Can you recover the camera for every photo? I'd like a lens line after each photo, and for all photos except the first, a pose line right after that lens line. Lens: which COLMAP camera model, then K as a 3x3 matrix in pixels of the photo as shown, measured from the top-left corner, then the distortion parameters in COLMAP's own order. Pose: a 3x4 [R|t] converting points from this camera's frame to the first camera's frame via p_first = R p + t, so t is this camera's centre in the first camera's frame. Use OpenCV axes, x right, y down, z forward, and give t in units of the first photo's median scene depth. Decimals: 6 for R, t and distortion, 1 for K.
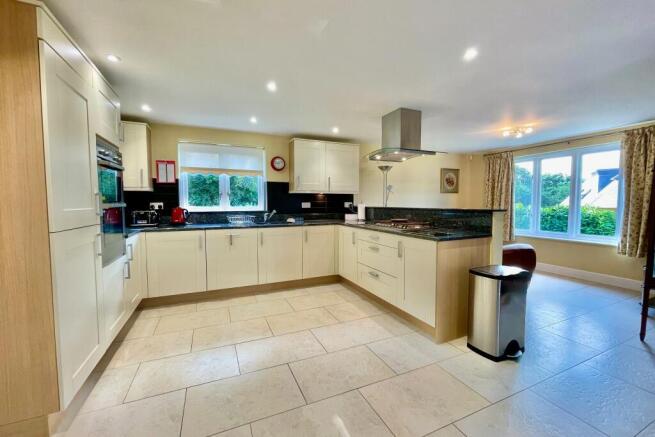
lens RADIAL K [[267.8, 0, 325.5], [0, 267.8, 217.9], [0, 0, 1]] dist [-0.003486, -0.000915]
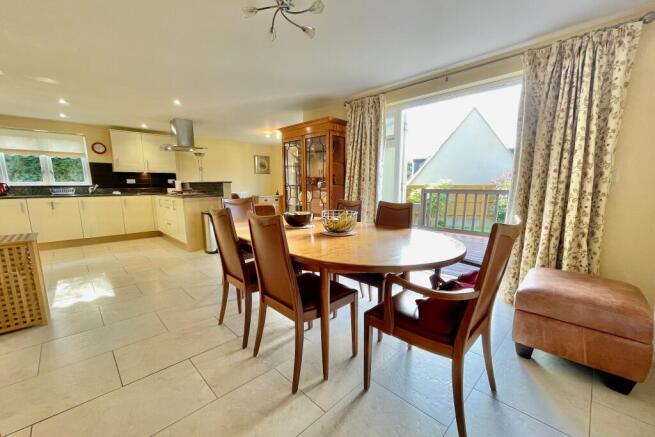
lens RADIAL K [[267.8, 0, 332.2], [0, 267.8, 228.2], [0, 0, 1]] dist [-0.003486, -0.000915]
pose [[0.936708, -0.057289, 0.345392, 0.410593], [0.021295, 0.994018, 0.107122, 0.066360], [-0.349462, -0.092987, 0.932325, -0.625827]]
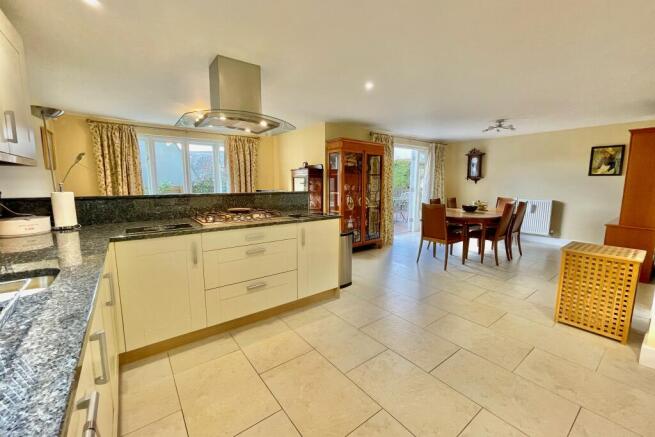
lens RADIAL K [[267.8, 0, 325.7], [0, 267.8, 217.7], [0, 0, 1]] dist [-0.003486, -0.000915]
pose [[-0.236369, -0.129861, 0.962946, -0.490942], [0.049768, 0.988110, 0.145471, -0.065189], [-0.970388, 0.082309, -0.227096, 0.862790]]
